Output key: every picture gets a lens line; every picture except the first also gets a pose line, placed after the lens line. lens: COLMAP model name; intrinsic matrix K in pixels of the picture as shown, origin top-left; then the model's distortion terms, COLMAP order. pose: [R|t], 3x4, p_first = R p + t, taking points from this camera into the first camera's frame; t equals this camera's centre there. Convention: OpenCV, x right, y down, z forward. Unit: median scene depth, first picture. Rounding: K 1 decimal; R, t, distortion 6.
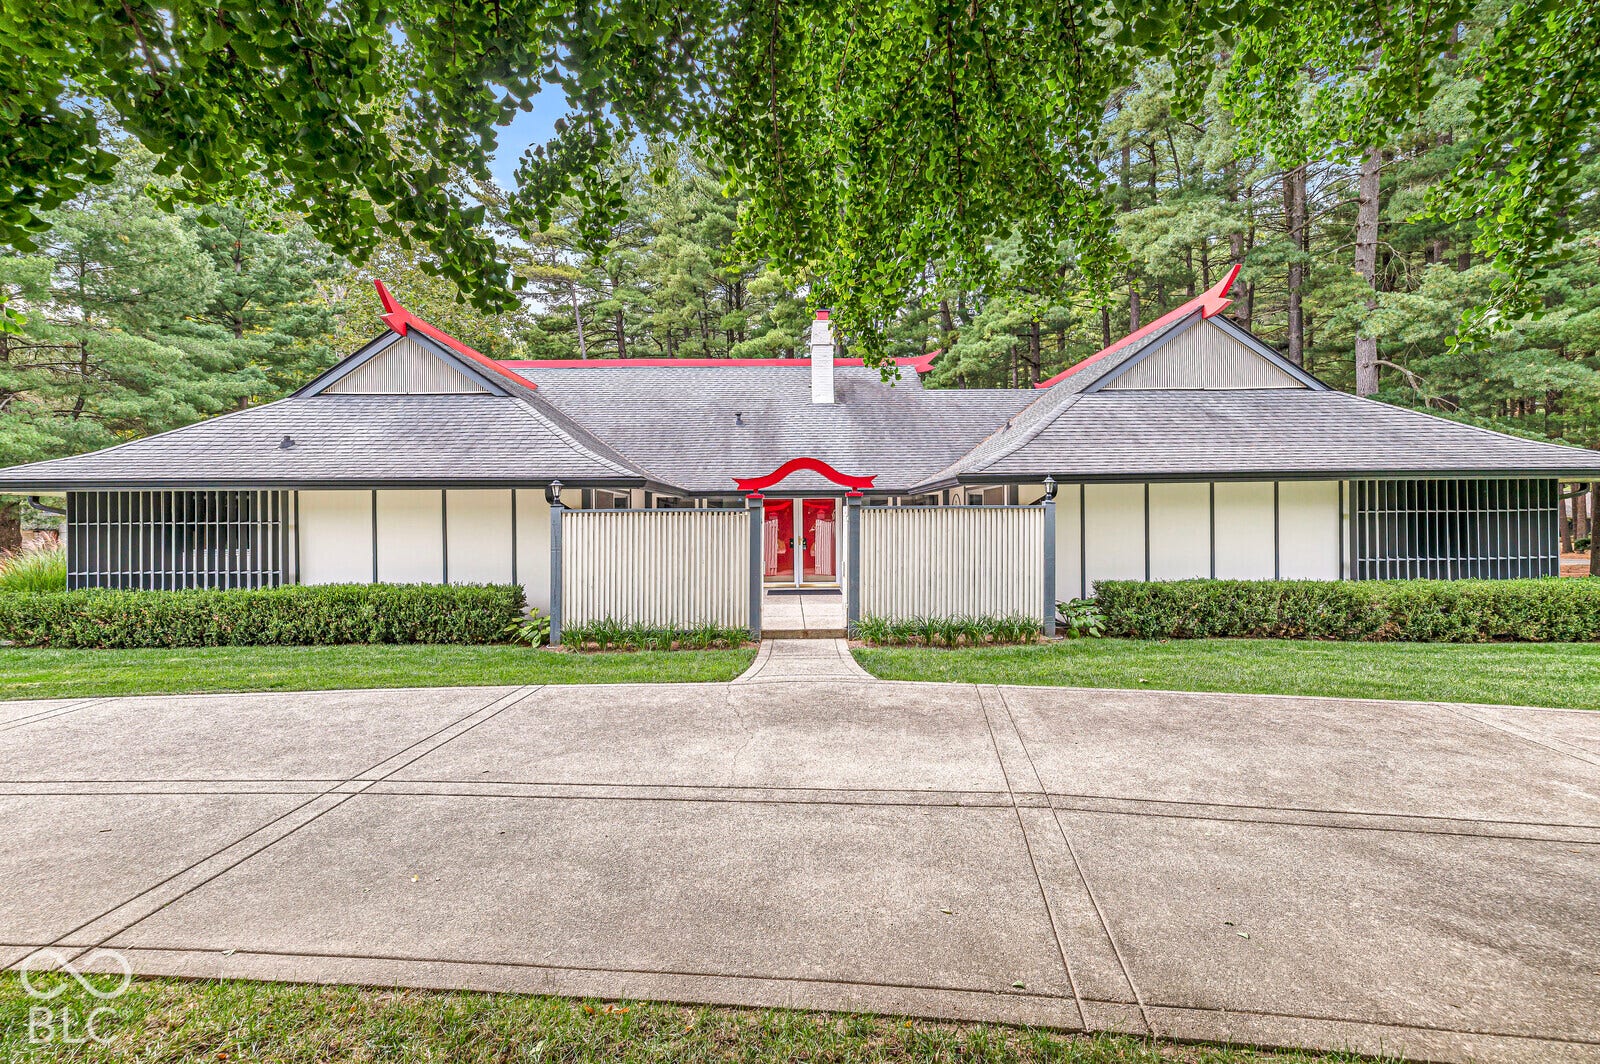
lens RADIAL K [[687.6, 0, 800.0], [0, 687.6, 532.0], [0, 0, 1]] dist [0.000065, -0.000169]
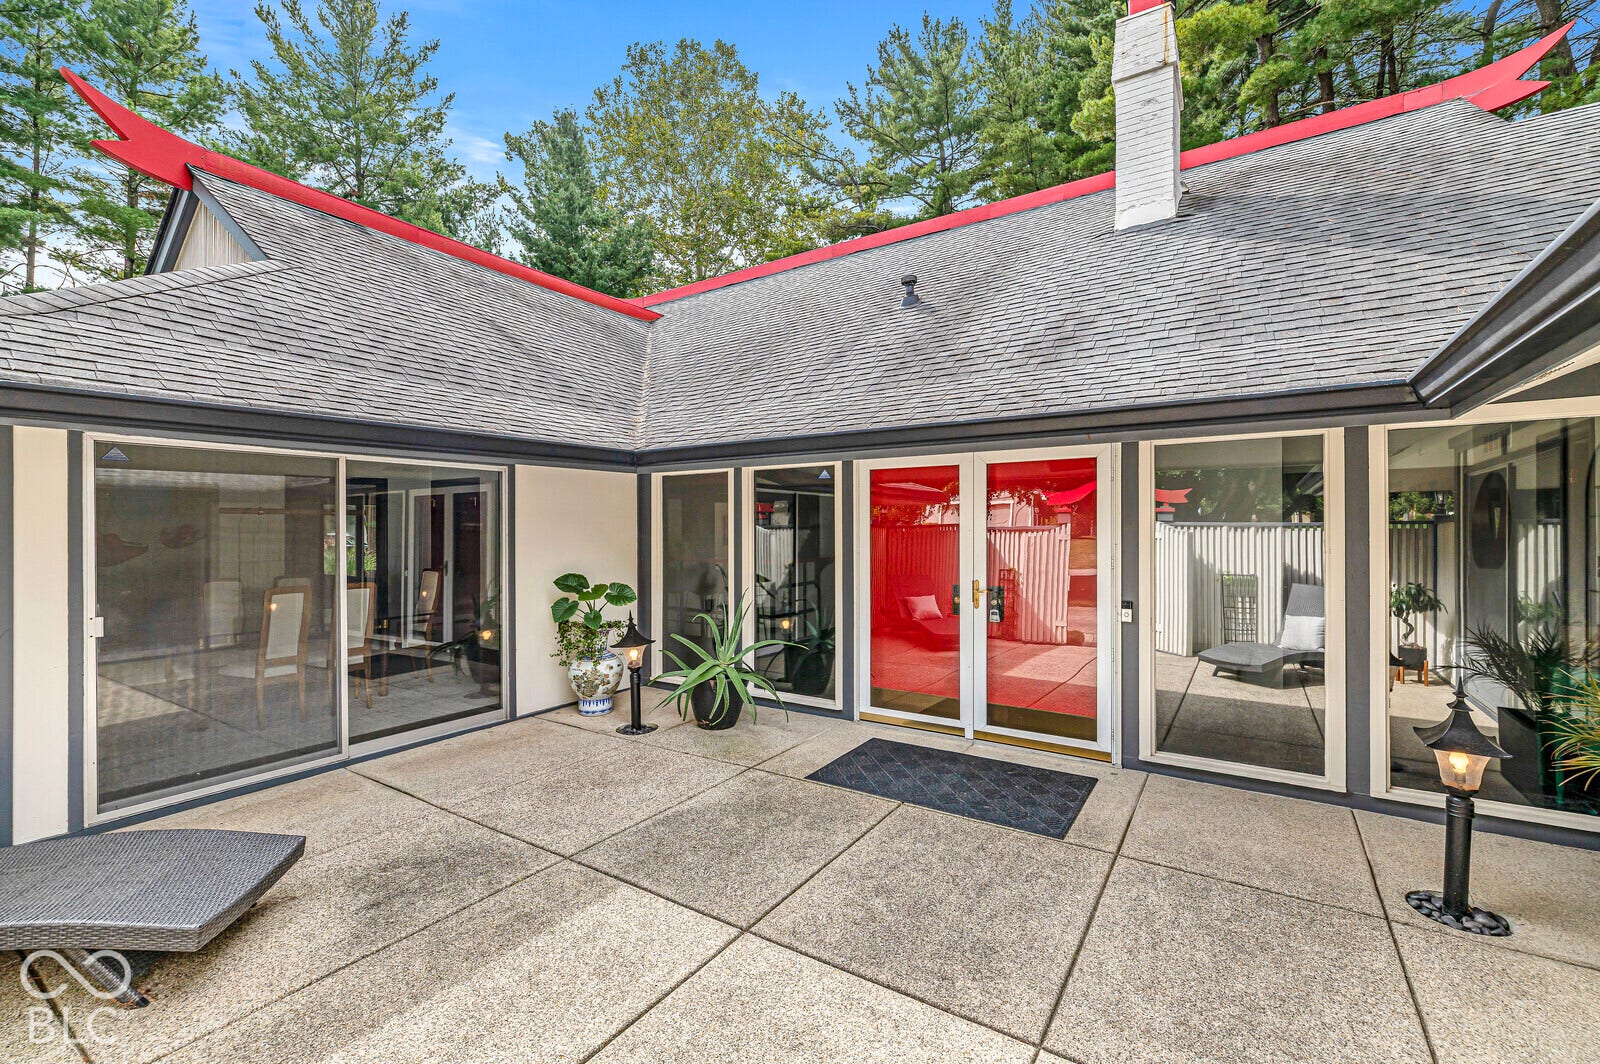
lens RADIAL K [[687.6, 0, 800.0], [0, 687.6, 532.0], [0, 0, 1]] dist [0.000065, -0.000169]
pose [[0.828082, 0.007703, -0.560554, 0.102610], [-0.007781, 0.999967, 0.002247, -0.014382], [0.560553, 0.002501, 0.828115, 0.649423]]
